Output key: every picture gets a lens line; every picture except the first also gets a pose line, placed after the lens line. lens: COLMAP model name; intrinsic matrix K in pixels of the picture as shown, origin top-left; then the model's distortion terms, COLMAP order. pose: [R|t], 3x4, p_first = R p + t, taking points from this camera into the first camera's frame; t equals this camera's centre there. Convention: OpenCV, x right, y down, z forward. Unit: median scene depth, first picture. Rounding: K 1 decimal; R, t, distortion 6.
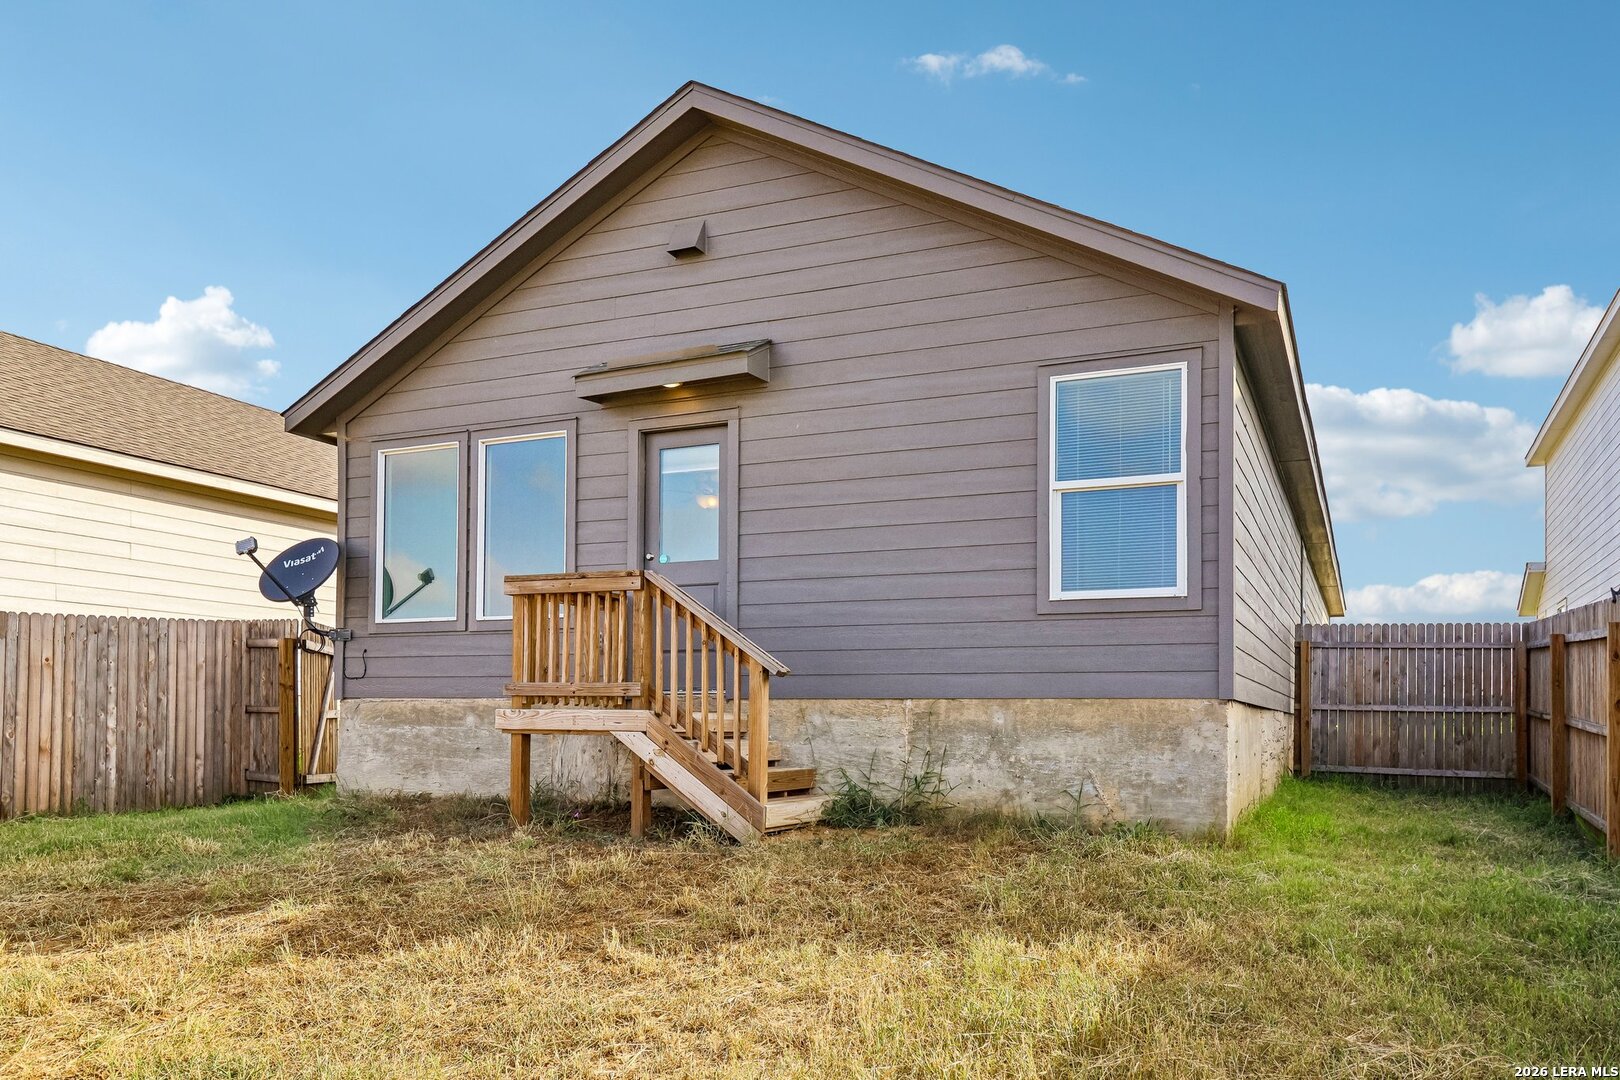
lens RADIAL K [[1041.0, 0, 822.3], [0, 1041.0, 538.2], [0, 0, 1]] dist [-0.000966, -0.000622]
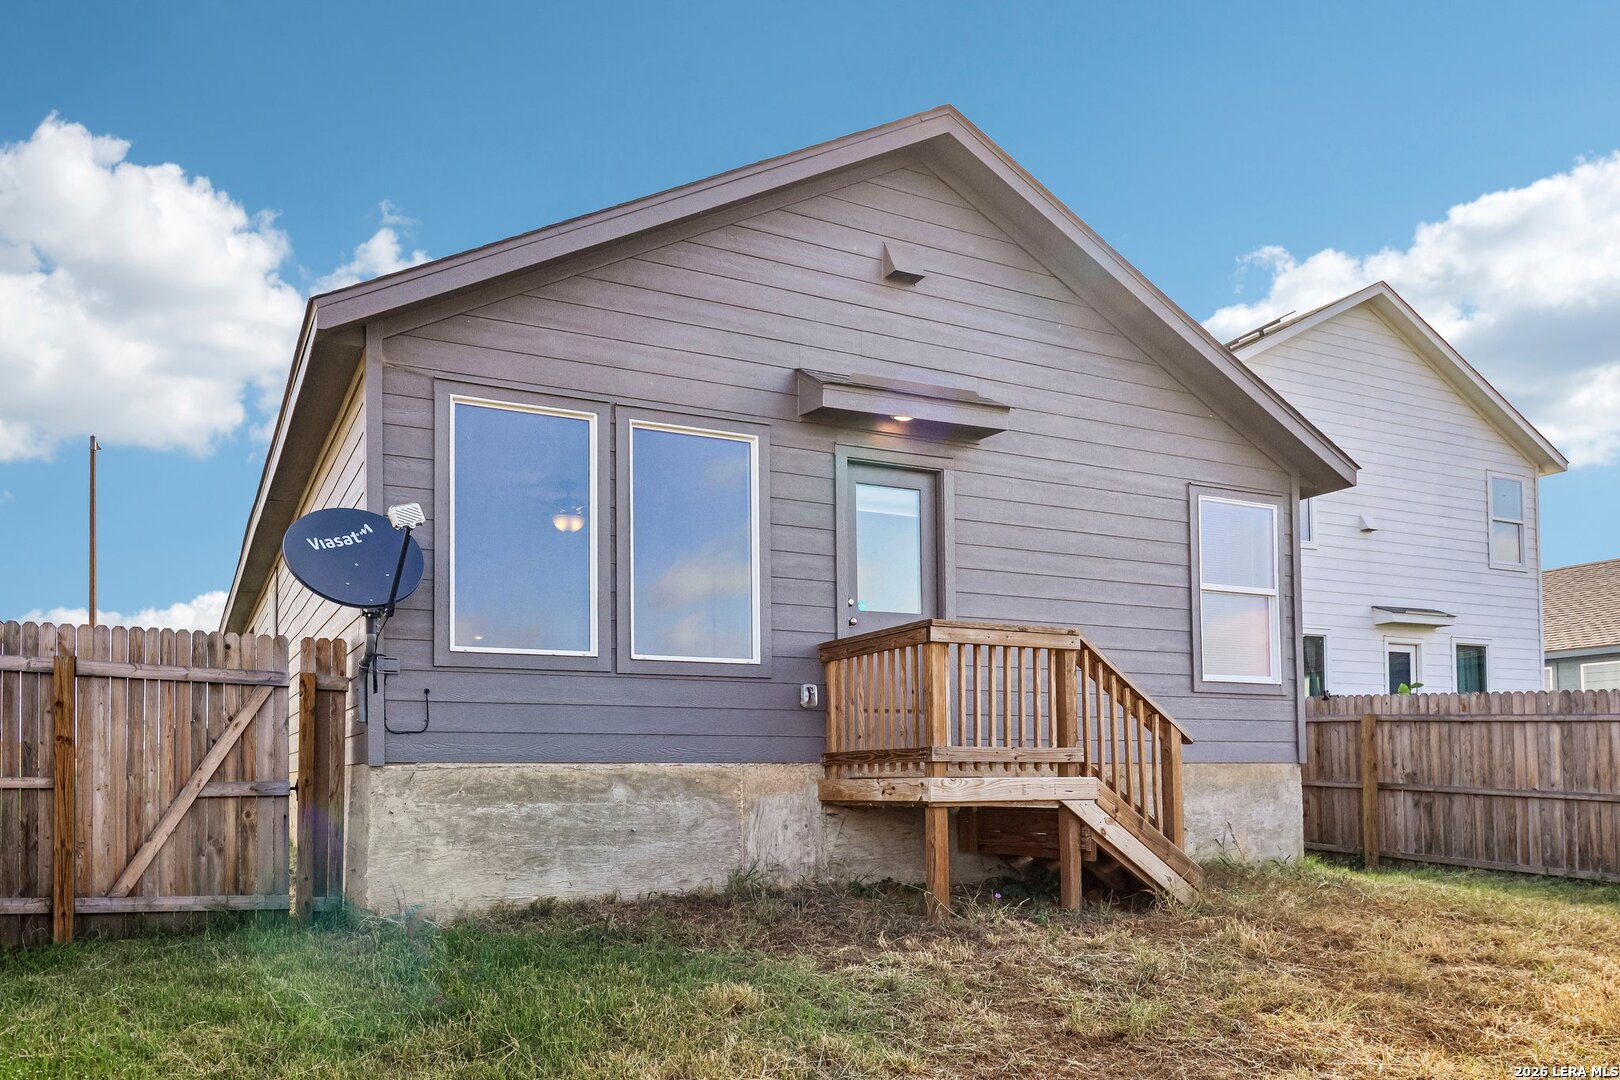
lens RADIAL K [[1041.0, 0, 819.0], [0, 1041.0, 581.2], [0, 0, 1]] dist [-0.000966, -0.000622]
pose [[0.703099, 0.118933, 0.701075, -0.975670], [-0.110186, 0.992228, -0.057822, 0.065676], [-0.702503, -0.036594, 0.710739, 0.475026]]
